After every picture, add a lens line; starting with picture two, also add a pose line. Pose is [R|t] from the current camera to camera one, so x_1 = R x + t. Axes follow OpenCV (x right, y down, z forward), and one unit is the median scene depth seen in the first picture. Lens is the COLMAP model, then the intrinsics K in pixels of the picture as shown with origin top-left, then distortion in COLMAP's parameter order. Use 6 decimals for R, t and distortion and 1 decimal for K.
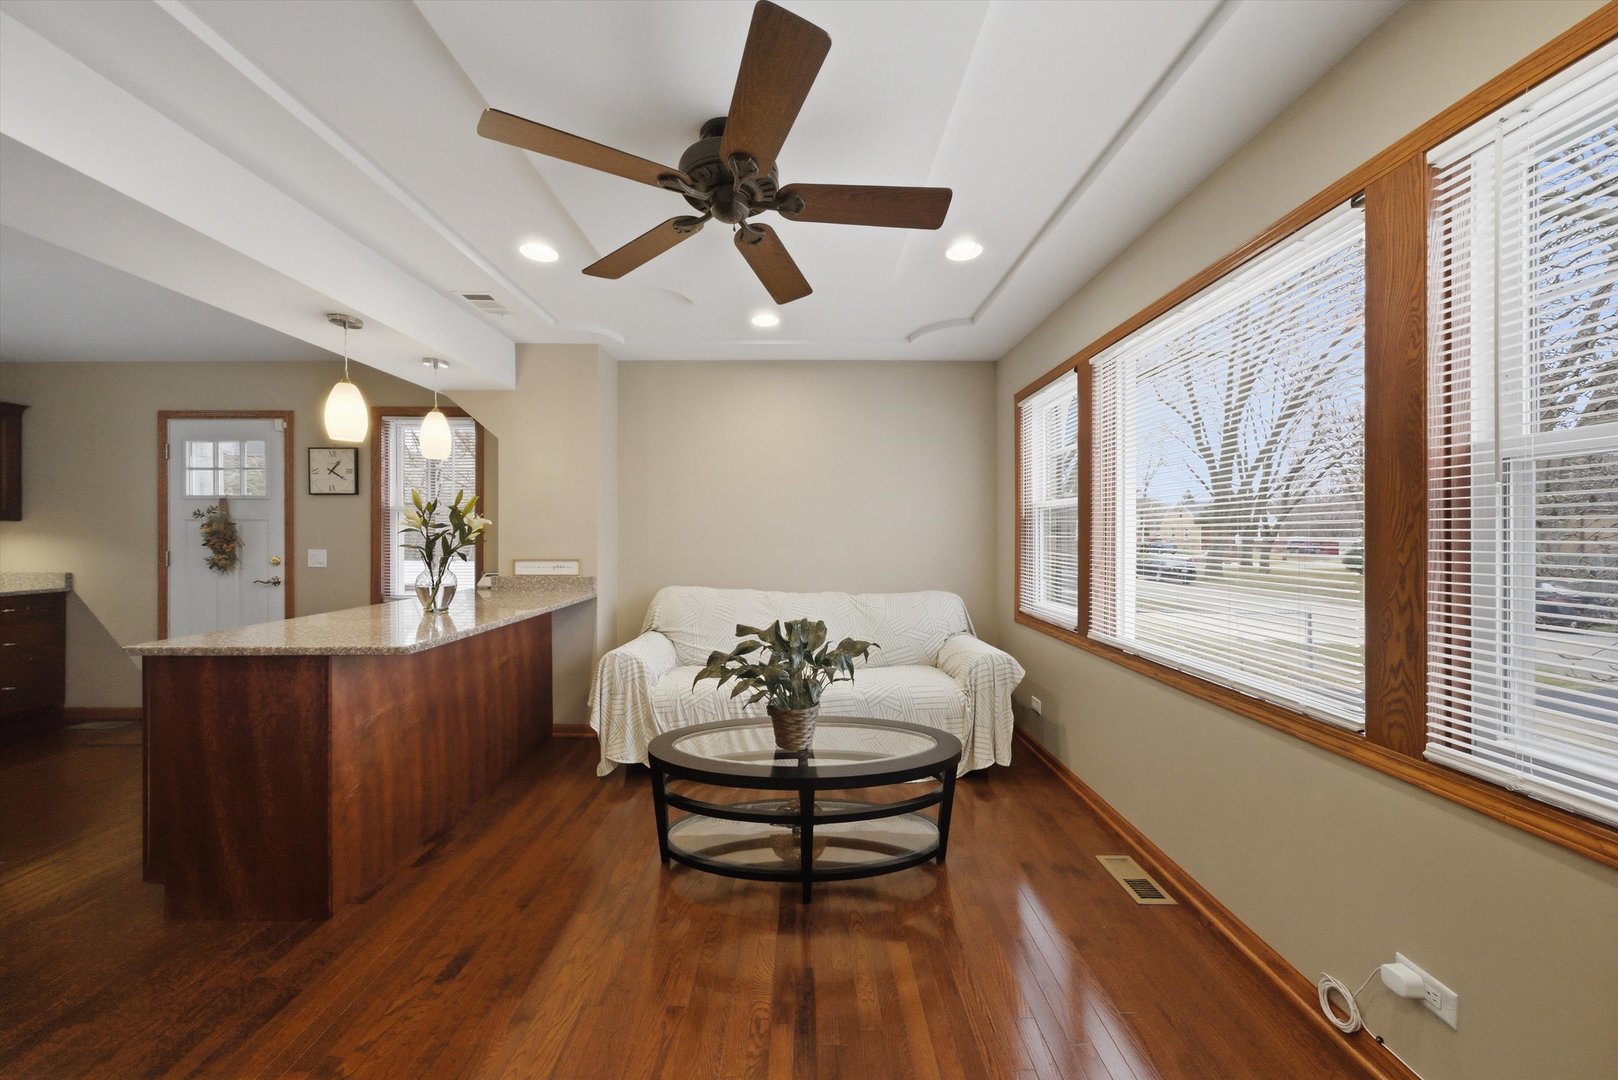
lens RADIAL K [[563.3, 0, 800.7], [0, 563.3, 533.9], [0, 0, 1]] dist [-0.015327, 0.006561]
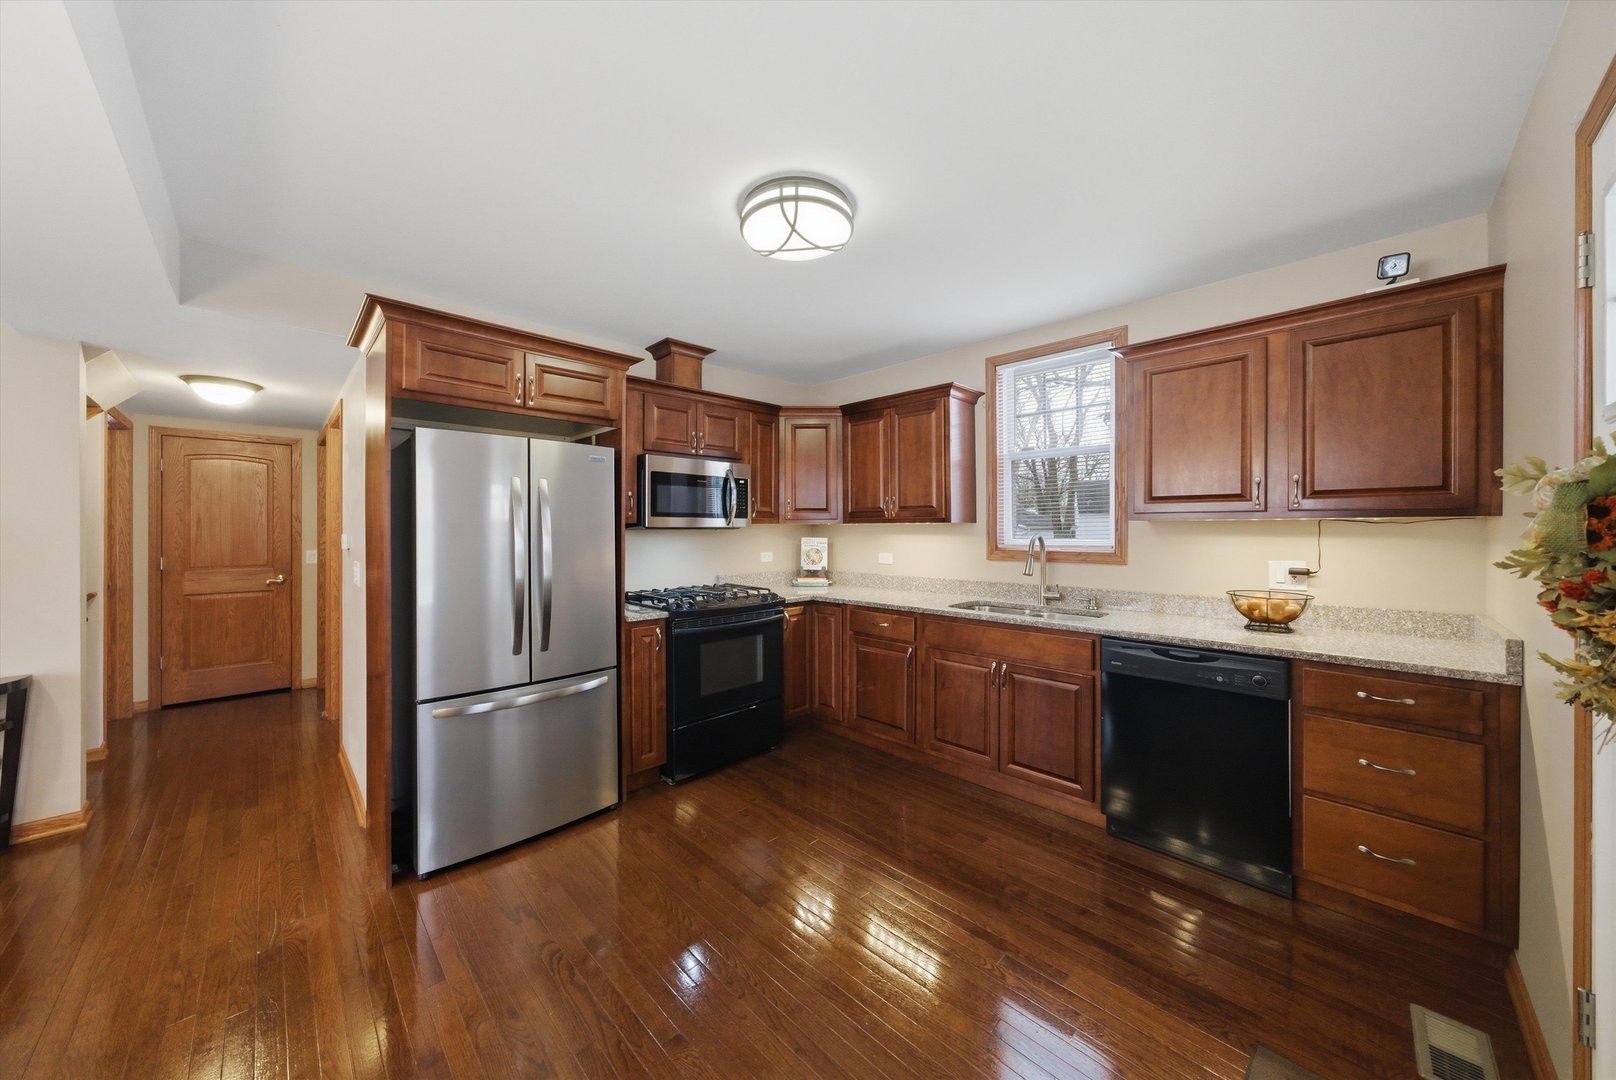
lens RADIAL K [[553.4, 0, 803.2], [0, 553.4, 532.9], [0, 0, 1]] dist [-0.017584, 0.006301]
pose [[-0.711813, 0.002991, -0.702362, -0.918766], [0.000348, 0.999992, 0.003906, -0.014687], [0.702368, 0.002536, -0.711809, 1.279044]]
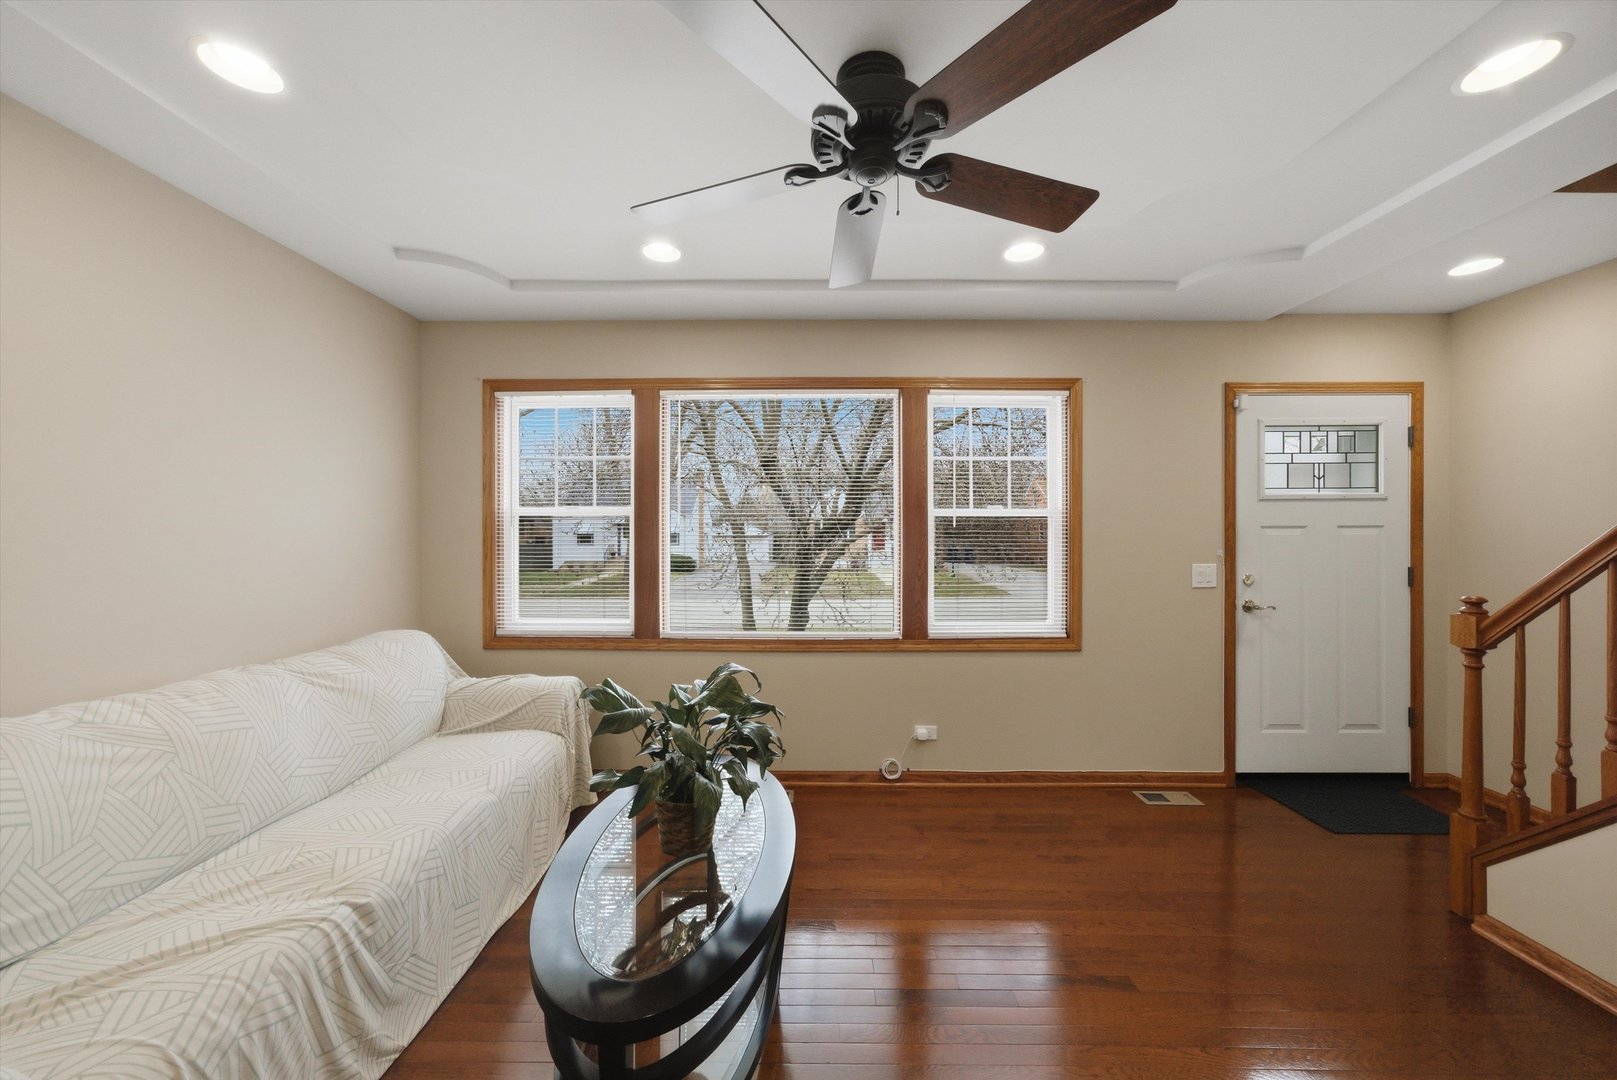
lens RADIAL K [[562.9, 0, 800.2], [0, 562.9, 533.9], [0, 0, 1]] dist [-0.015327, 0.006561]
pose [[0.001525, -0.005062, 0.999986, -0.575907], [0.000495, 0.999987, 0.005061, -0.029484], [-0.999999, 0.000487, 0.001527, 0.669316]]
